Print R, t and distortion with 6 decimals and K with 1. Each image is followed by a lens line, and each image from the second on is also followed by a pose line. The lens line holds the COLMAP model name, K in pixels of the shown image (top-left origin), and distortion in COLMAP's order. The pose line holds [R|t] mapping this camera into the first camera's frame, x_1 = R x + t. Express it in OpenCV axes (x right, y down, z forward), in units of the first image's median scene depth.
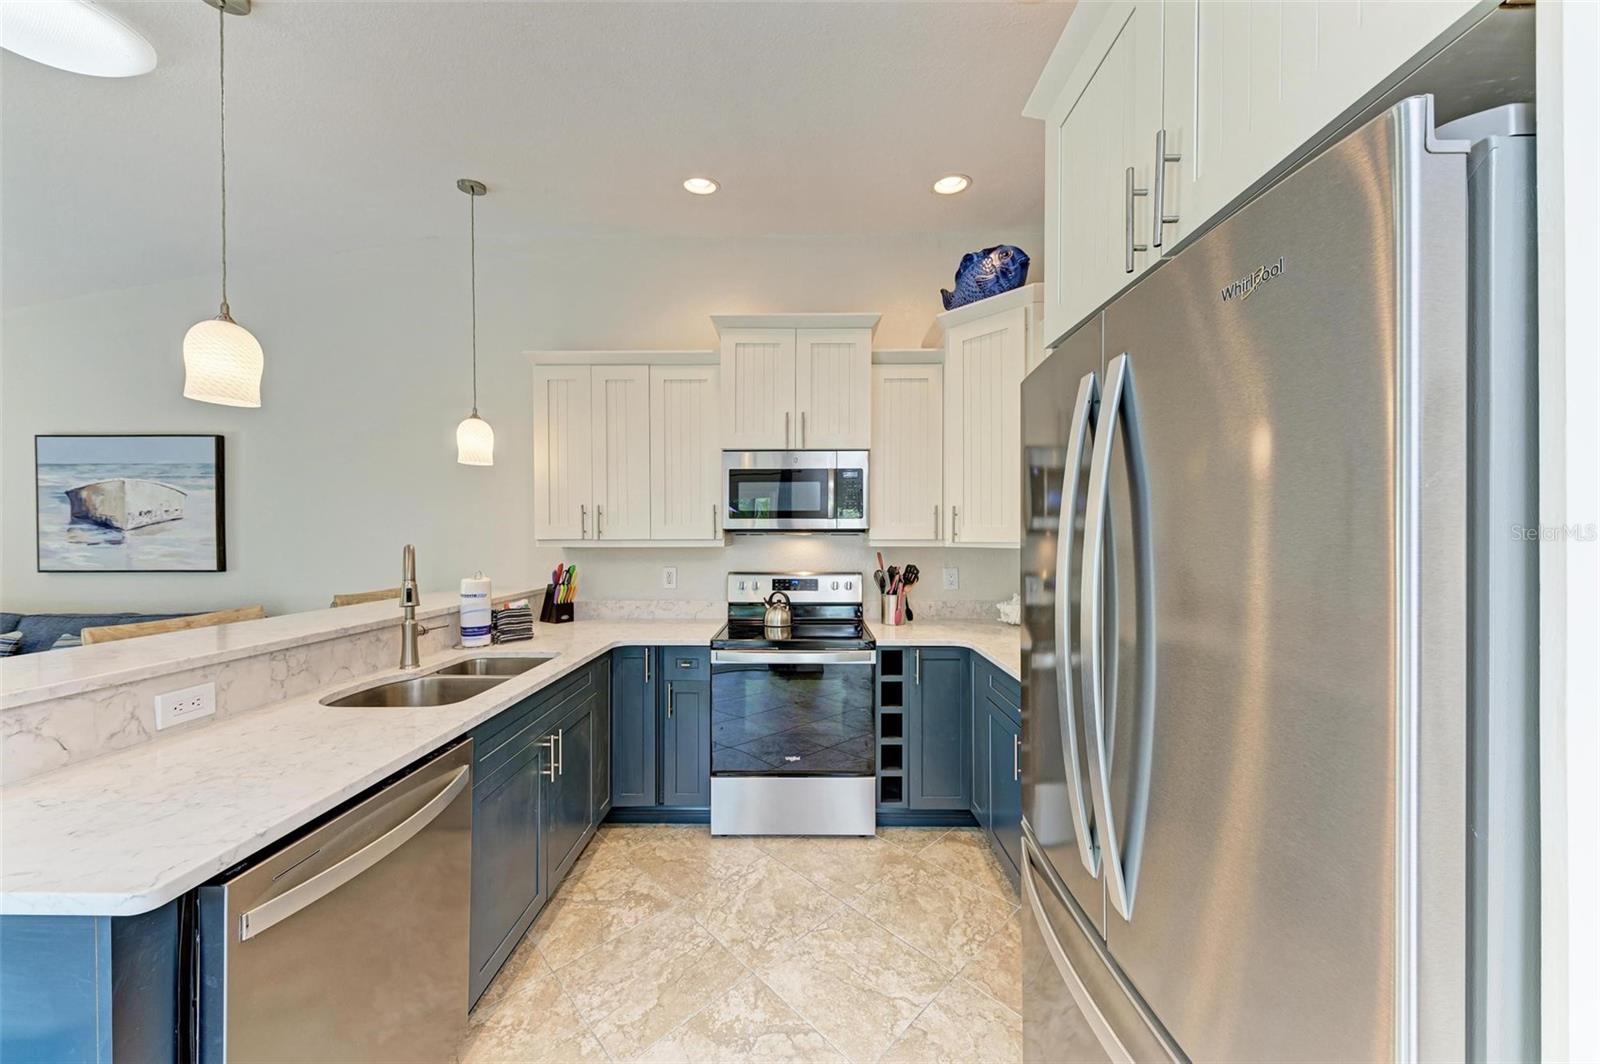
lens RADIAL K [[543.5, 0, 795.0], [0, 543.5, 539.3], [0, 0, 1]] dist [0.016250, -0.004081]
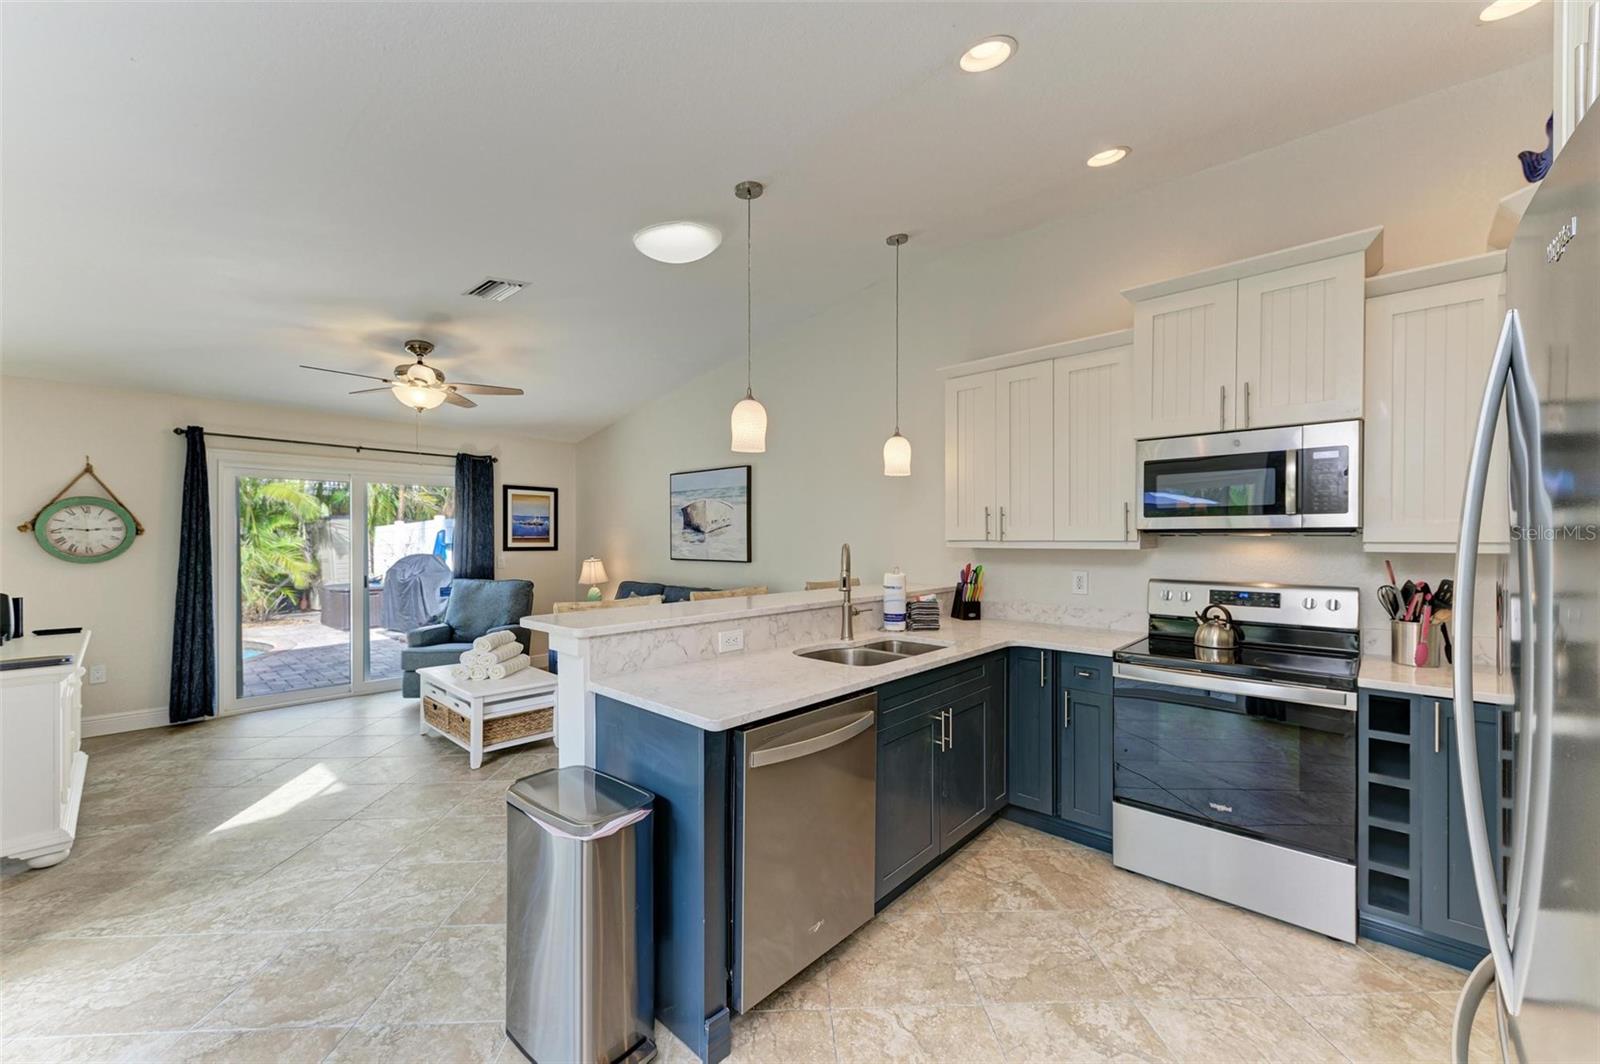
lens RADIAL K [[624.3, 0, 797.3], [0, 624.3, 539.4], [0, 0, 1]] dist [0.017888, -0.006827]
pose [[0.742910, 0.003081, -0.669384, 0.141620], [-0.004329, 0.999991, -0.000202, 0.000217], [0.669377, 0.003048, 0.742917, -0.124271]]
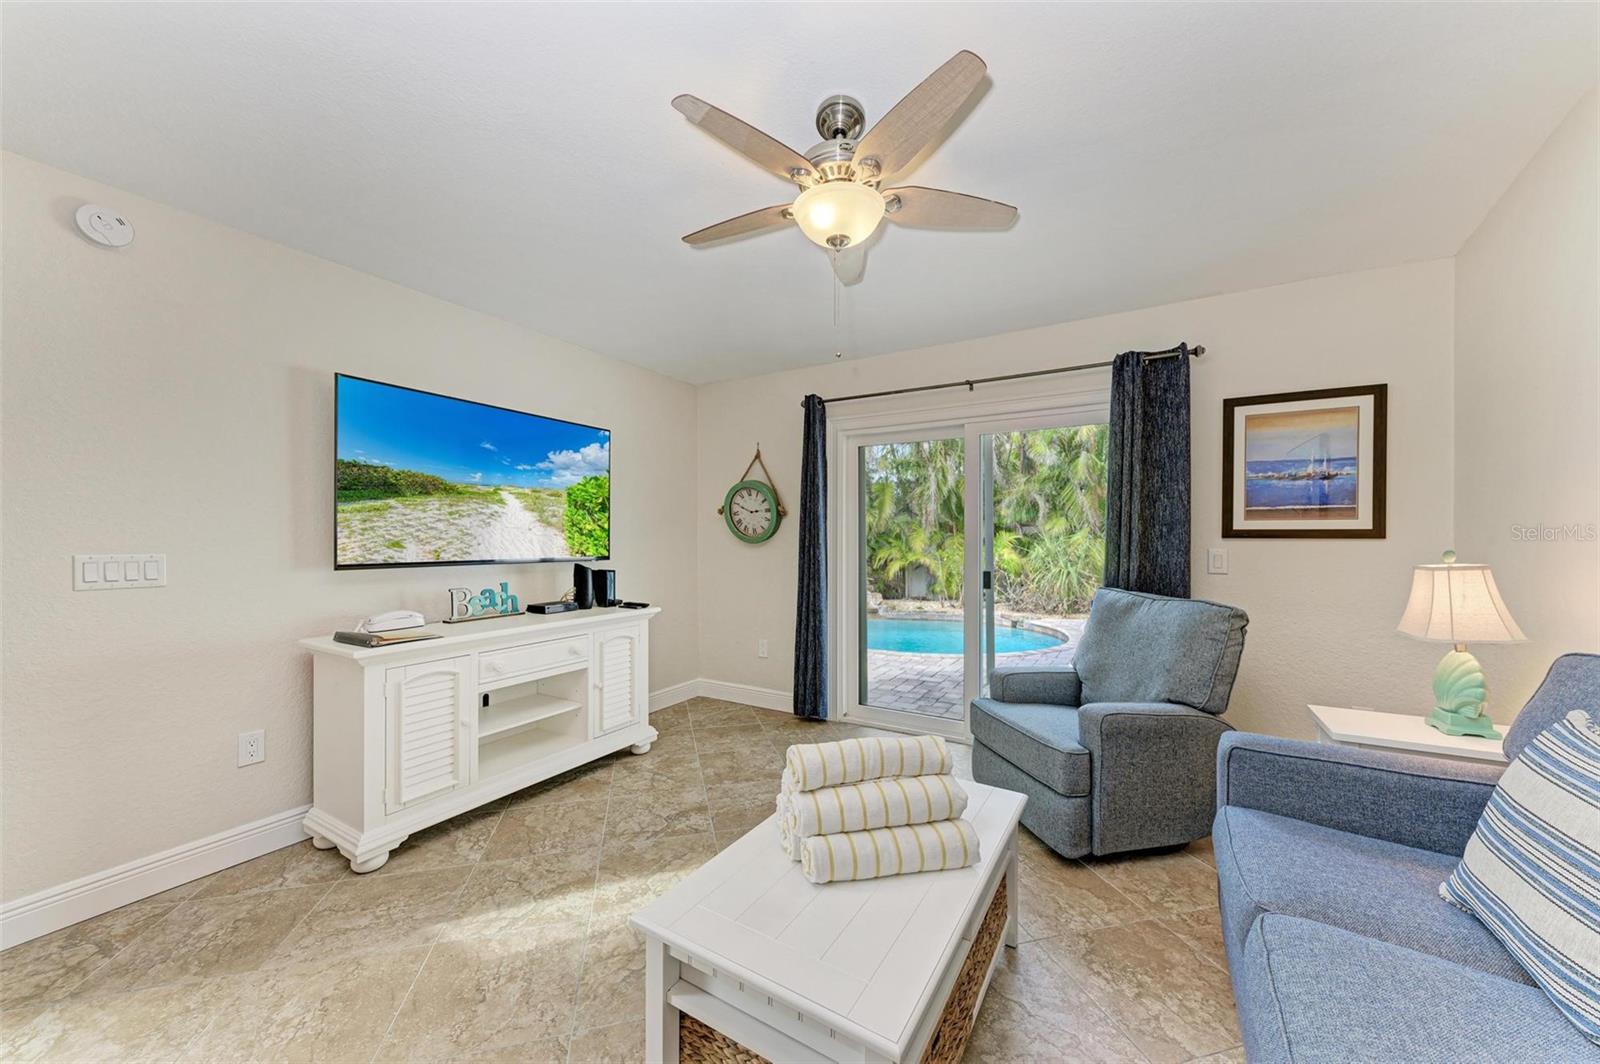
lens RADIAL K [[575.3, 0, 811.5], [0, 575.3, 537.7], [0, 0, 1]] dist [0.006291, -0.000035]
pose [[-0.496405, 0.001439, -0.868090, -0.991717], [-0.002847, 0.999991, 0.003285, 0.047727], [0.868087, 0.004102, -0.496396, 0.766609]]
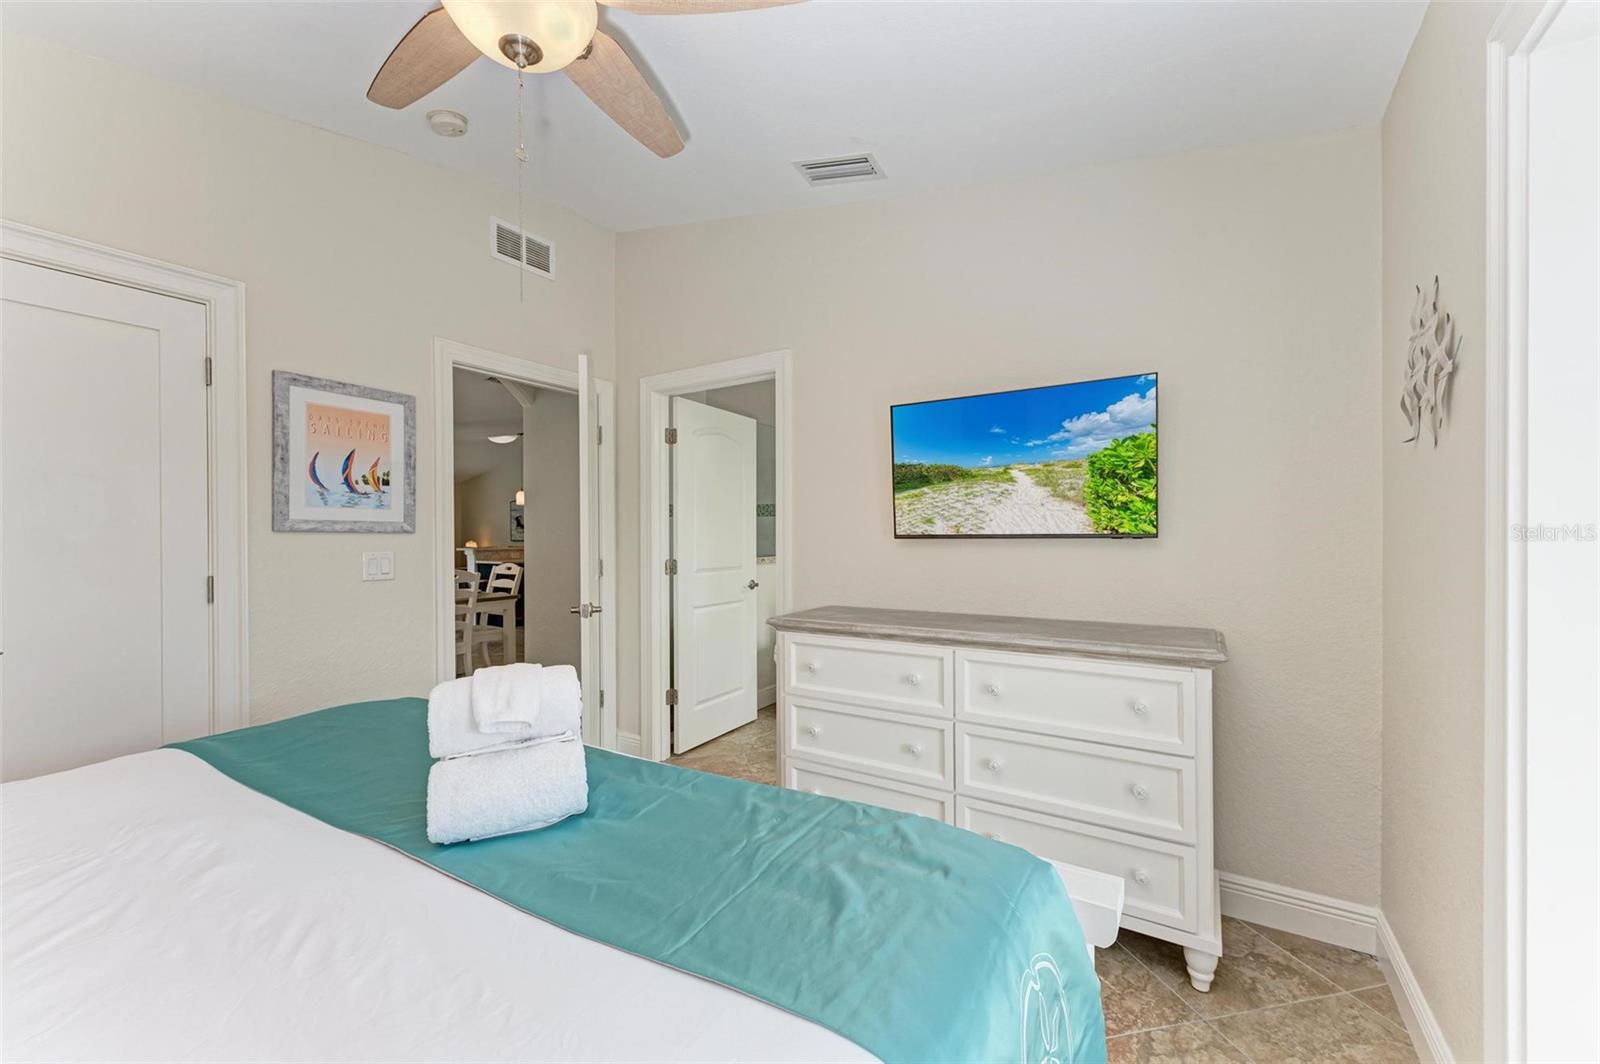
lens RADIAL K [[625.8, 0, 810.6], [0, 625.8, 535.6], [0, 0, 1]] dist [-0.000312, -0.000091]
pose [[-0.836683, 0.007748, 0.547633, -2.026853], [0.036396, 0.998476, 0.041480, 0.029365], [-0.546477, 0.054637, -0.835690, 1.000671]]
